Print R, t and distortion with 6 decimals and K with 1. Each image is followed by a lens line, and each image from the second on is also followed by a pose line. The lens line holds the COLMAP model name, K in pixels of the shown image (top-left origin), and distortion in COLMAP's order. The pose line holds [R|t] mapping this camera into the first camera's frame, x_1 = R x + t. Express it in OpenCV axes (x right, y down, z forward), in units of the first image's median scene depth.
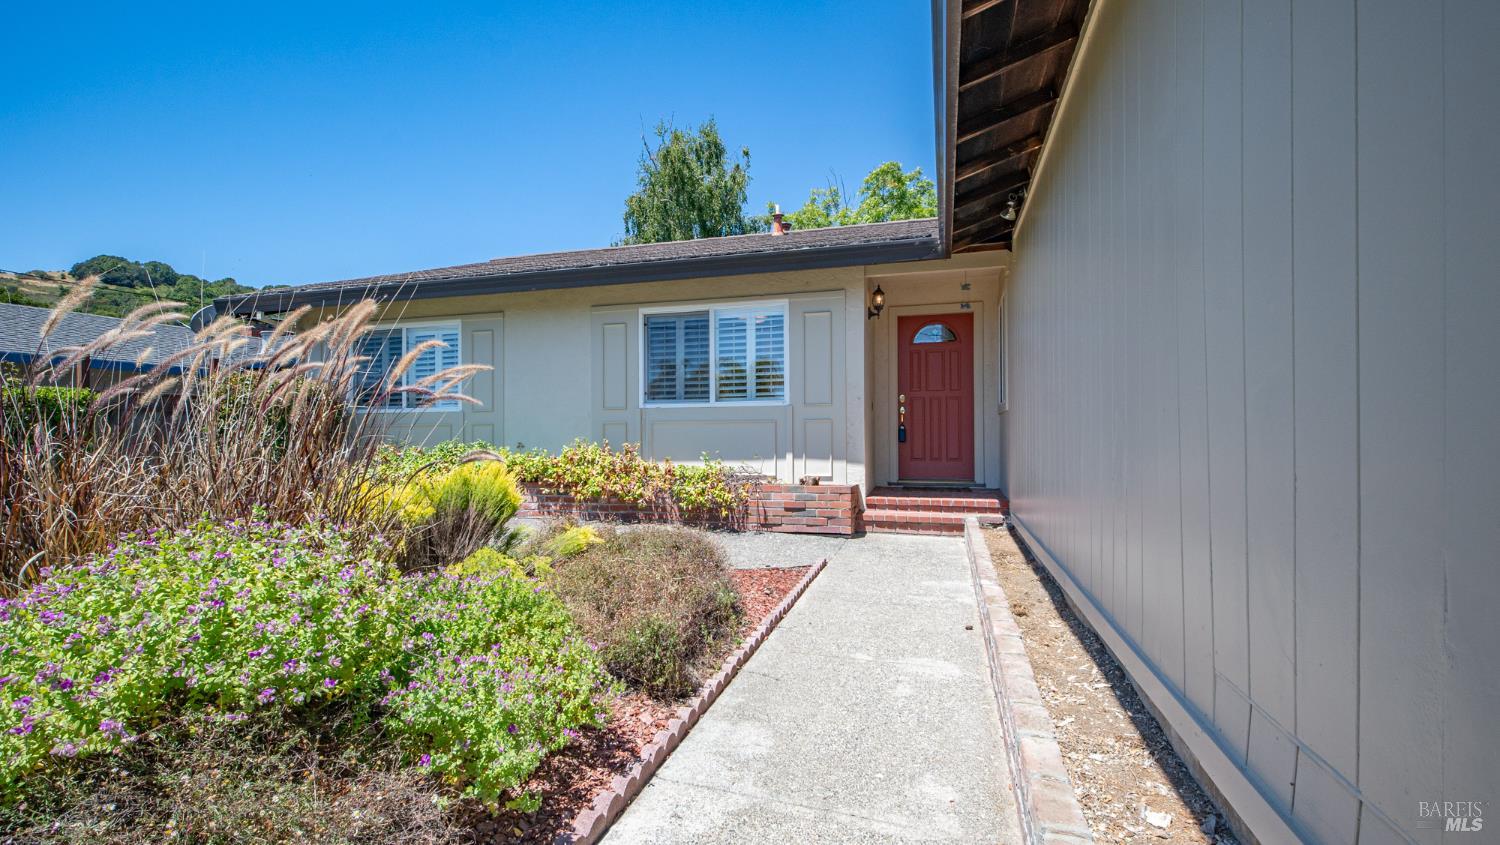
lens RADIAL K [[680.4, 0, 757.5], [0, 680.4, 416.8], [0, 0, 1]] dist [-0.000596, -0.000778]
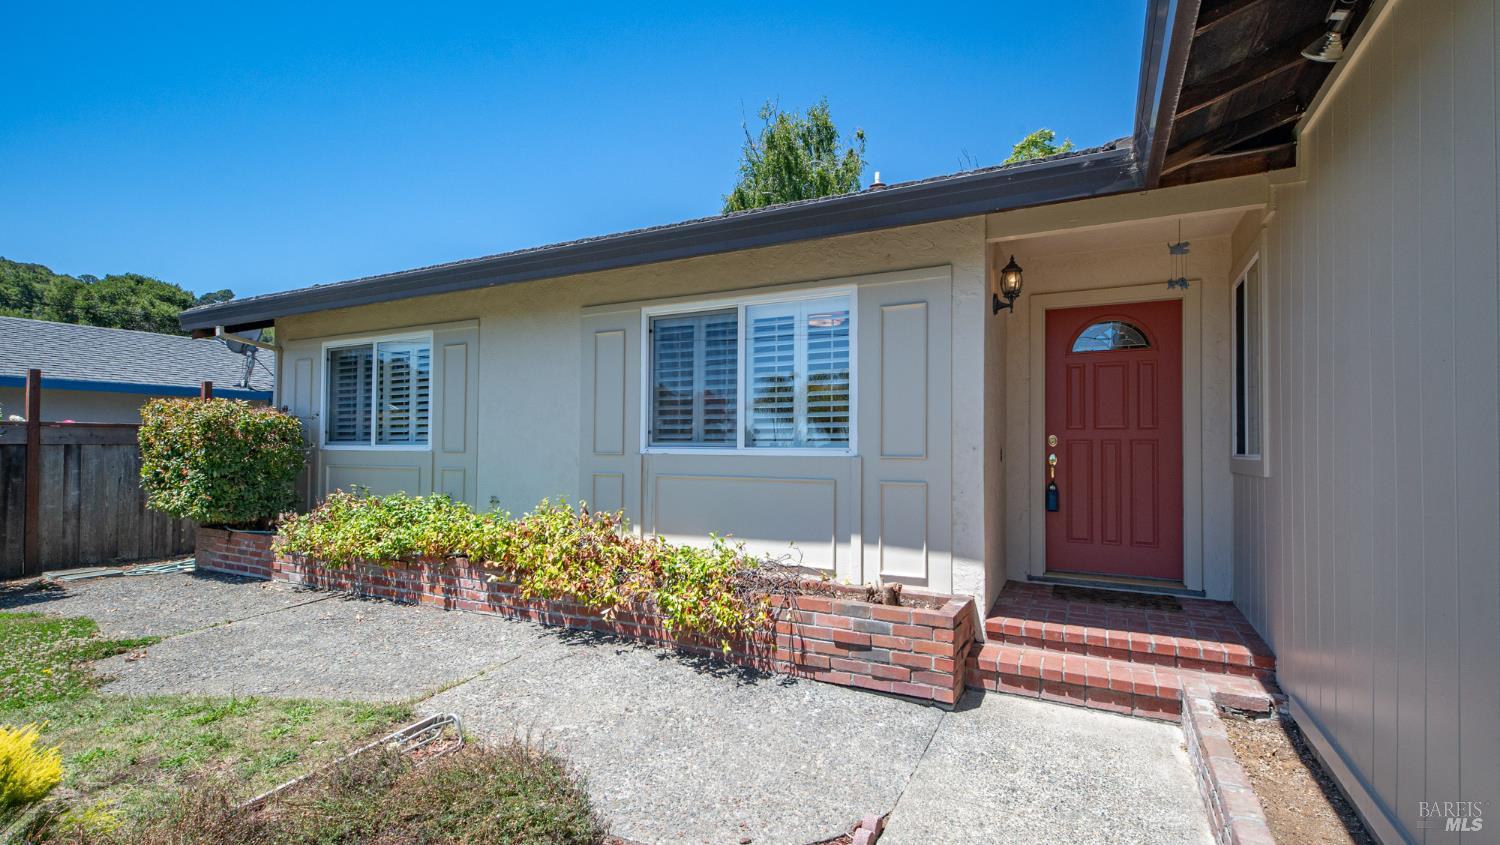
lens RADIAL K [[681.0, 0, 750.0], [0, 681.0, 422.5], [0, 0, 1]] dist [0.005457, -0.000810]
pose [[0.979080, 0.005578, -0.203399, 0.075654], [-0.006559, 0.999970, -0.004149, -0.043767], [0.203370, 0.005396, 0.979087, 0.369074]]
